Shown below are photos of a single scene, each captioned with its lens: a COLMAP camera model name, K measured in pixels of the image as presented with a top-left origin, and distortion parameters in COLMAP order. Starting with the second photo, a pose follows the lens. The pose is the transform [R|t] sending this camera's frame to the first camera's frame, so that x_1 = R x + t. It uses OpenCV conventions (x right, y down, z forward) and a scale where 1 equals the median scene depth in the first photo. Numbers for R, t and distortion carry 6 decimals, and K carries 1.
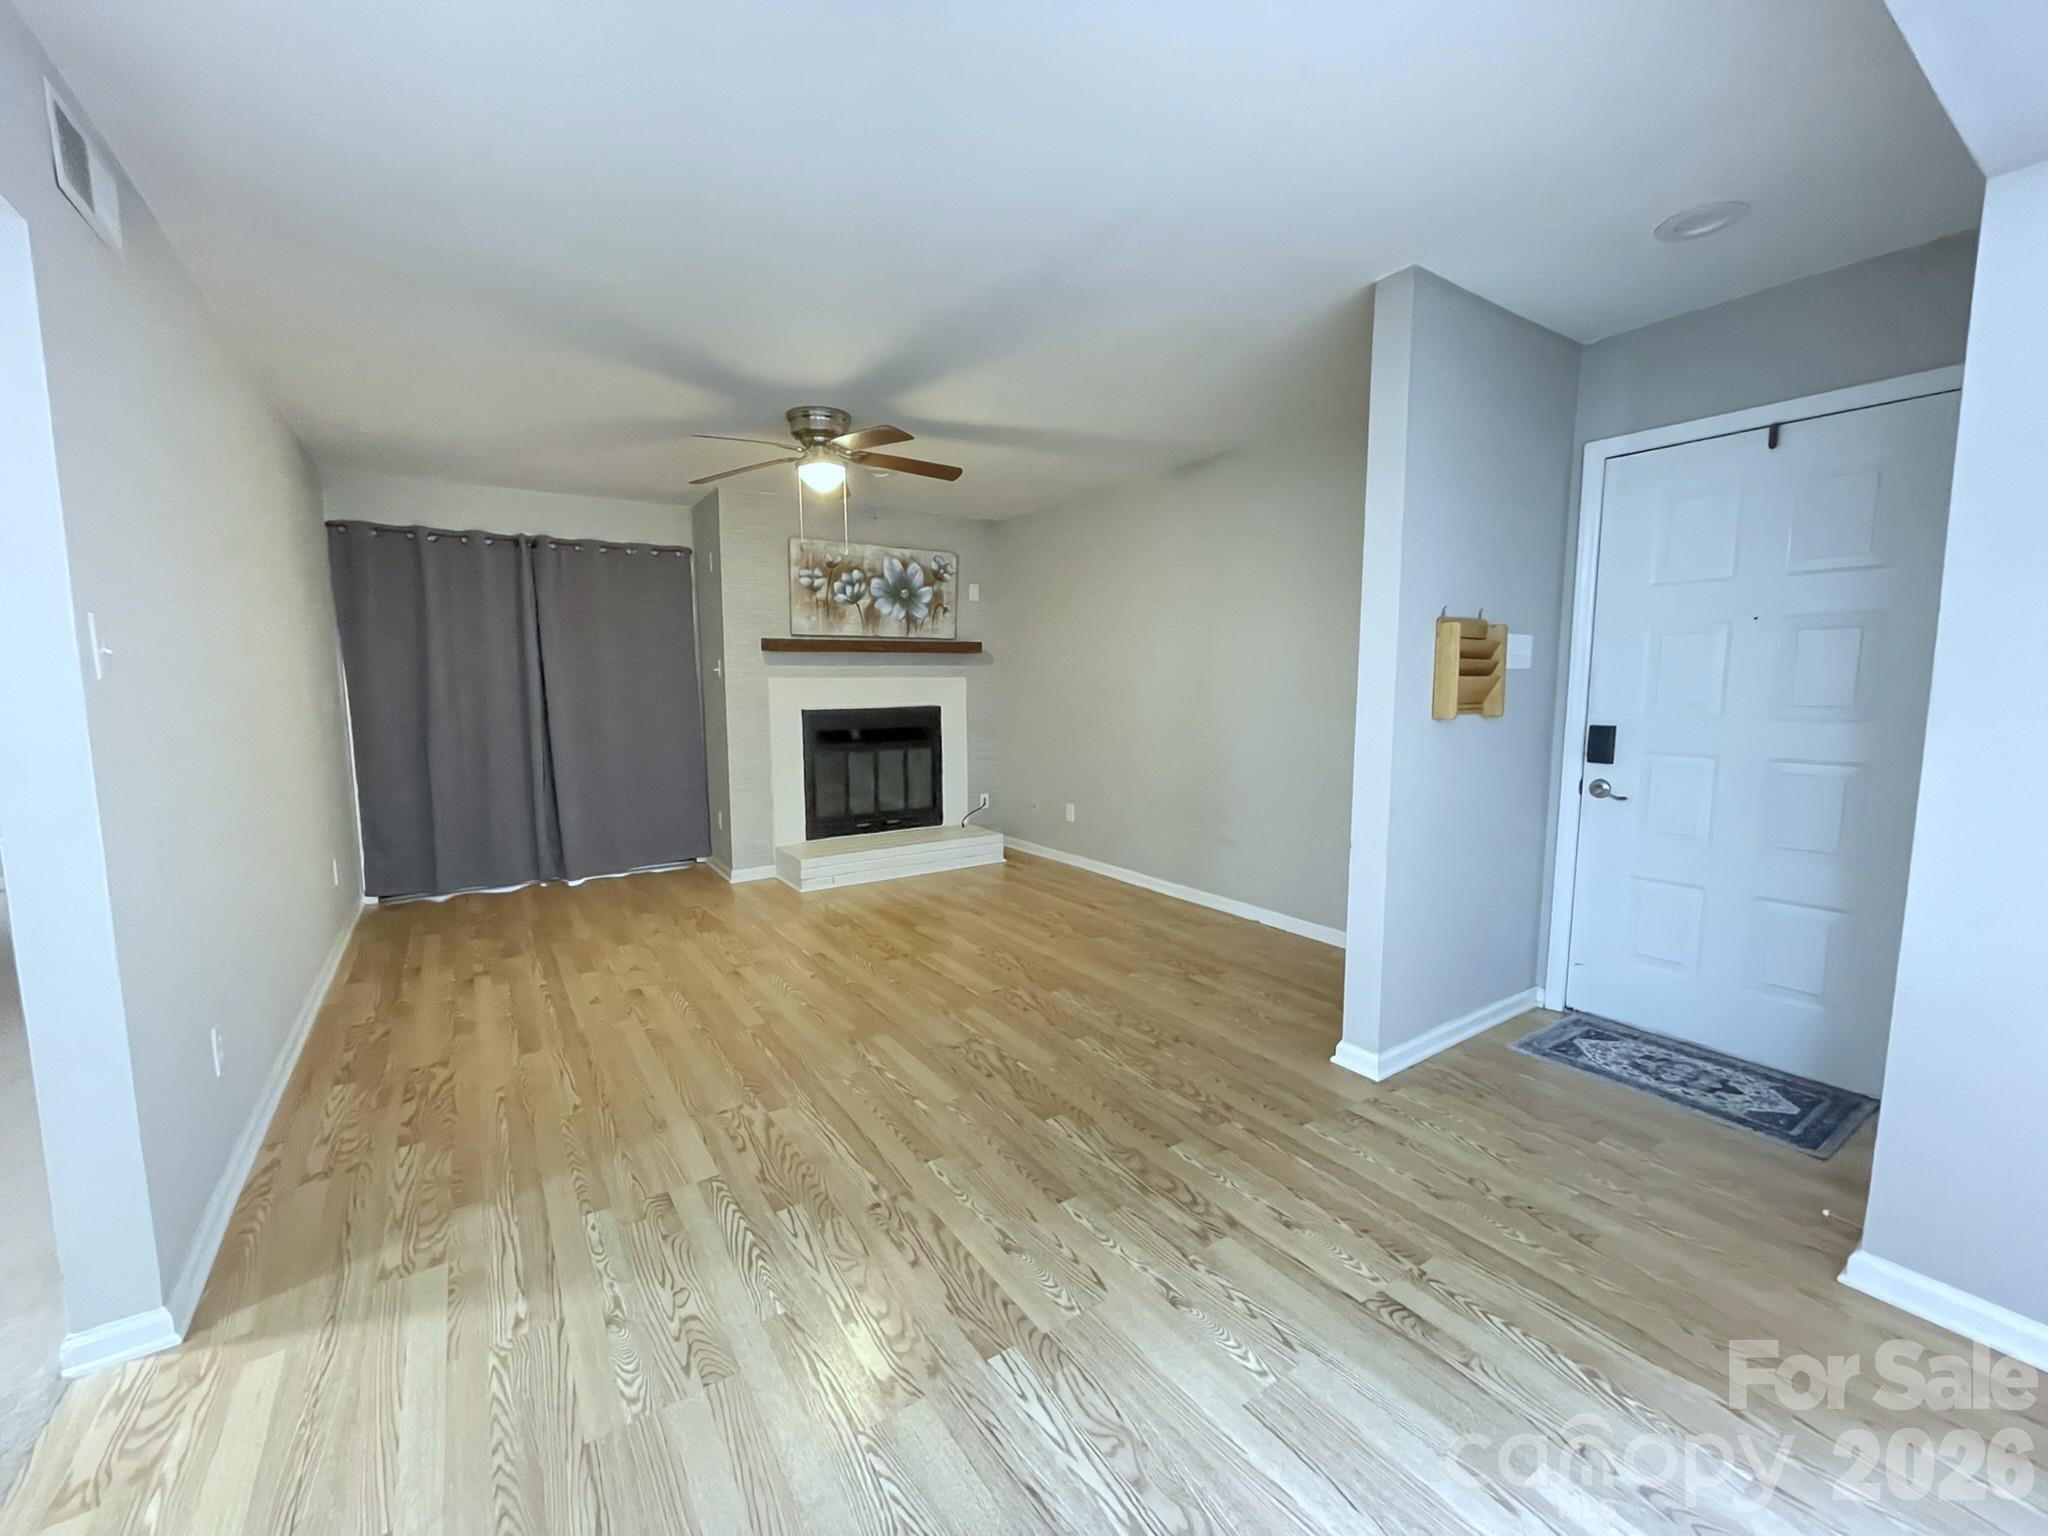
lens RADIAL K [[825.8, 0, 1023.3], [0, 825.8, 769.9], [0, 0, 1]] dist [-0.001997, 0.000562]
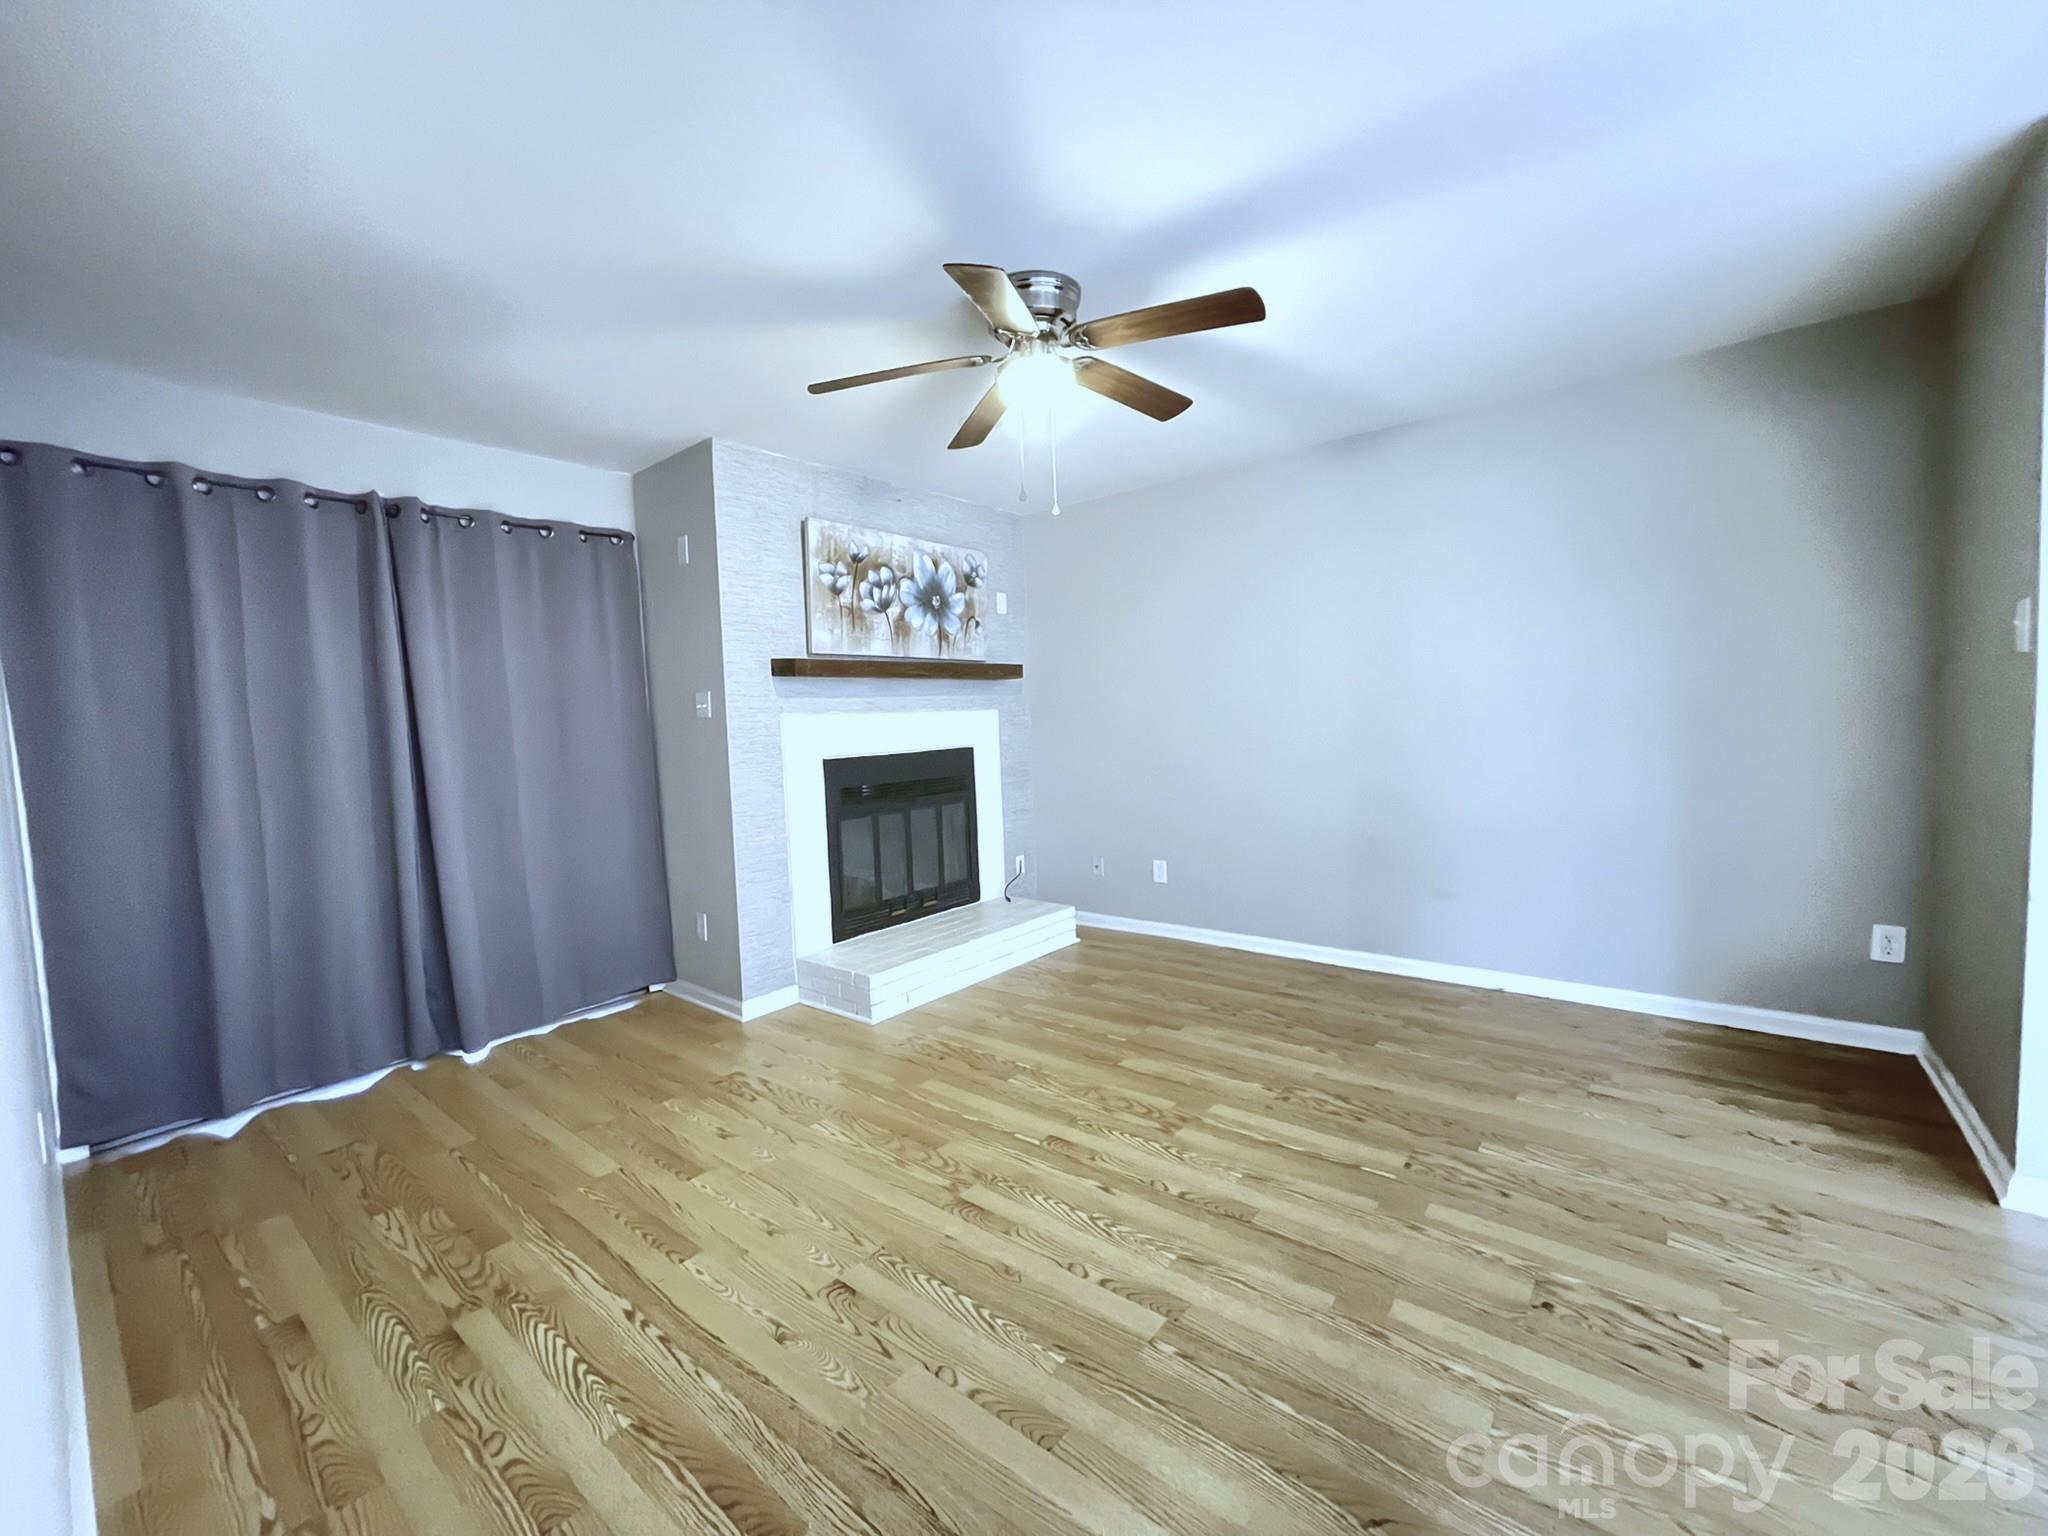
lens RADIAL K [[825.8, 0, 1022.9], [0, 825.8, 767.7], [0, 0, 1]] dist [-0.001997, 0.000562]
pose [[0.957911, -0.048638, 0.282915, -0.457467], [0.064756, 0.996751, -0.047893, -0.030483], [-0.279667, 0.064198, 0.957948, 0.409198]]
